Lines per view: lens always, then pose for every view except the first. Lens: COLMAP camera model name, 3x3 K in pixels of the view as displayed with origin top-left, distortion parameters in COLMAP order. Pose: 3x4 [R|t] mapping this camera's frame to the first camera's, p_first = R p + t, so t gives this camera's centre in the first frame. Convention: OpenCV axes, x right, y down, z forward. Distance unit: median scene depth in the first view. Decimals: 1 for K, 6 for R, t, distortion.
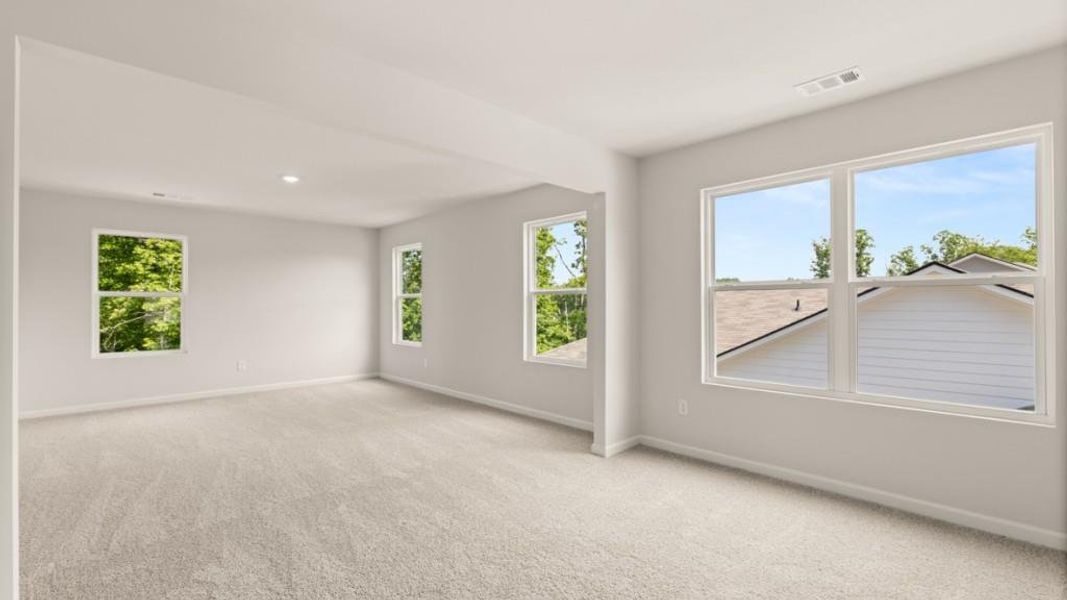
lens RADIAL K [[463.3, 0, 533.5], [0, 463.3, 300.0], [0, 0, 1]] dist [-0.000785, 0.000010]
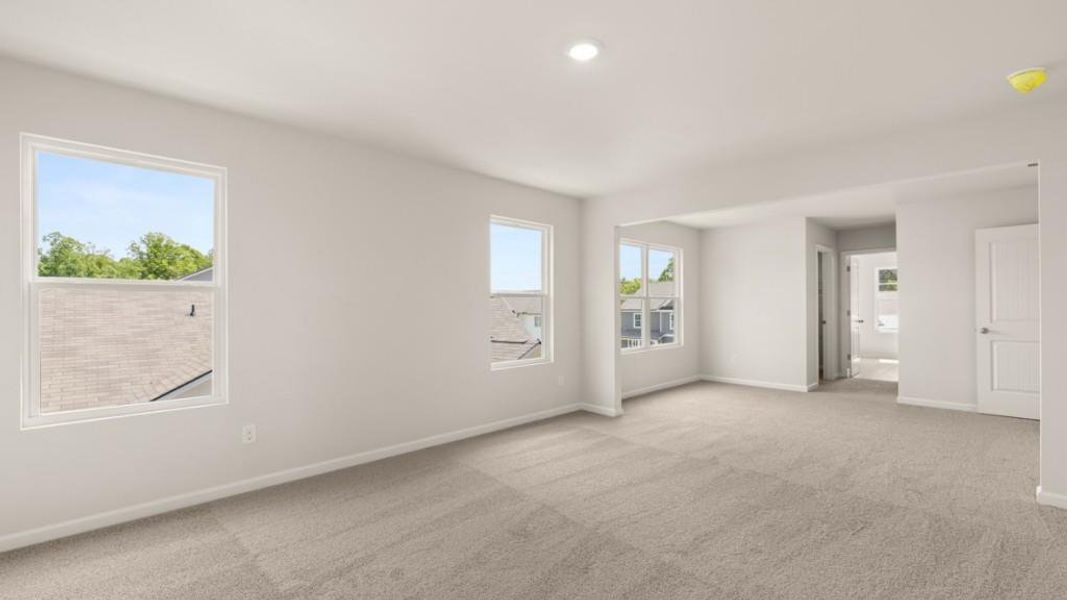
lens RADIAL K [[463.3, 0, 533.5], [0, 463.3, 300.0], [0, 0, 1]] dist [-0.000785, 0.000010]
pose [[0.007843, 0.023055, 0.999703, -0.130737], [-0.007688, 0.999706, -0.022995, 0.002630], [-0.999940, -0.007505, 0.008018, 0.131534]]
